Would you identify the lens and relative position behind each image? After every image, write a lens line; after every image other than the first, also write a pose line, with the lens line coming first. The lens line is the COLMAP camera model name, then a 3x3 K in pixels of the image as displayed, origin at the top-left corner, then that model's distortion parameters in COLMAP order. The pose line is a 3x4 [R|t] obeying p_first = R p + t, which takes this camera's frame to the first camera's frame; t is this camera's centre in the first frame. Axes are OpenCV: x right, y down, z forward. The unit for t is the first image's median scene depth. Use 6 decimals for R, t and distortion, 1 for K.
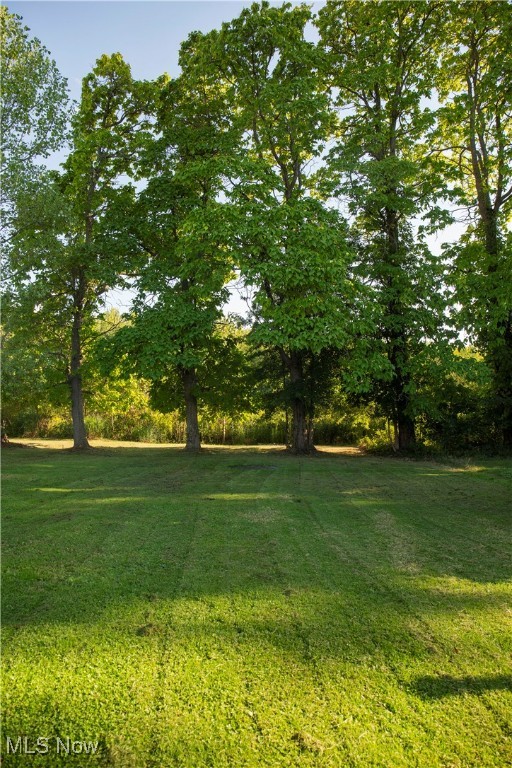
lens RADIAL K [[531.4, 0, 253.9], [0, 531.4, 391.4], [0, 0, 1]] dist [-0.156445, 0.193636]
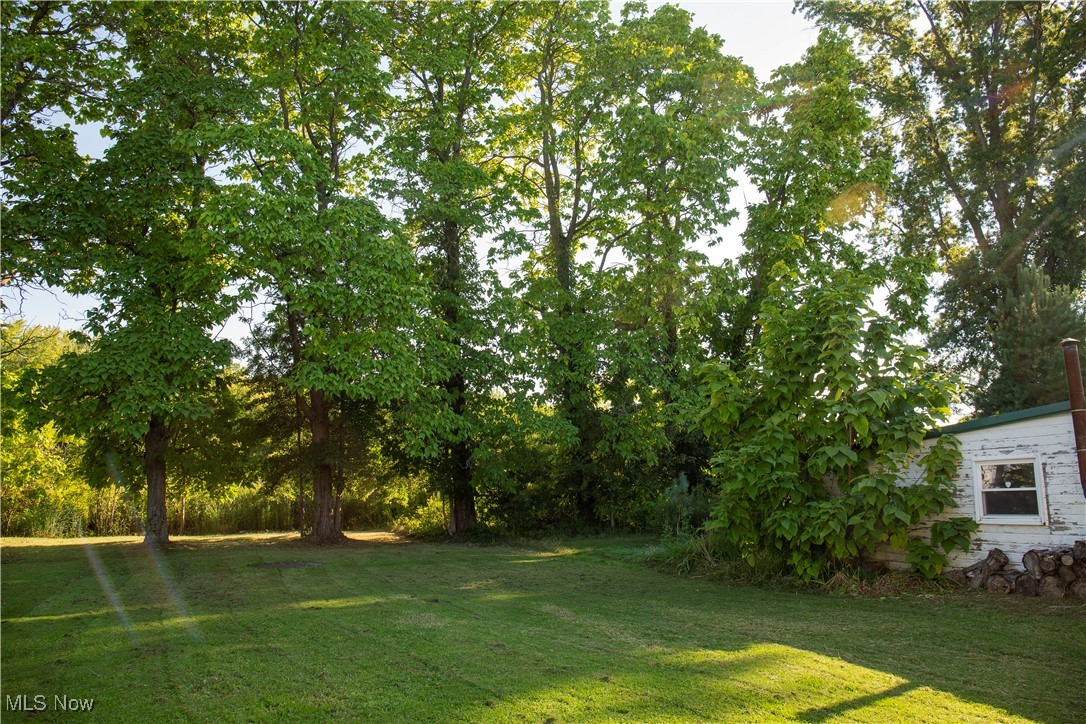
lens RADIAL K [[740.8, 0, 543.0], [0, 740.8, 362.0], [0, 0, 1]] dist [-0.028917, -0.002576]
pose [[0.892257, 0.058248, 0.447754, -0.104125], [-0.003004, 0.992388, -0.123112, -0.002678], [-0.451517, 0.108503, 0.885641, -0.033068]]
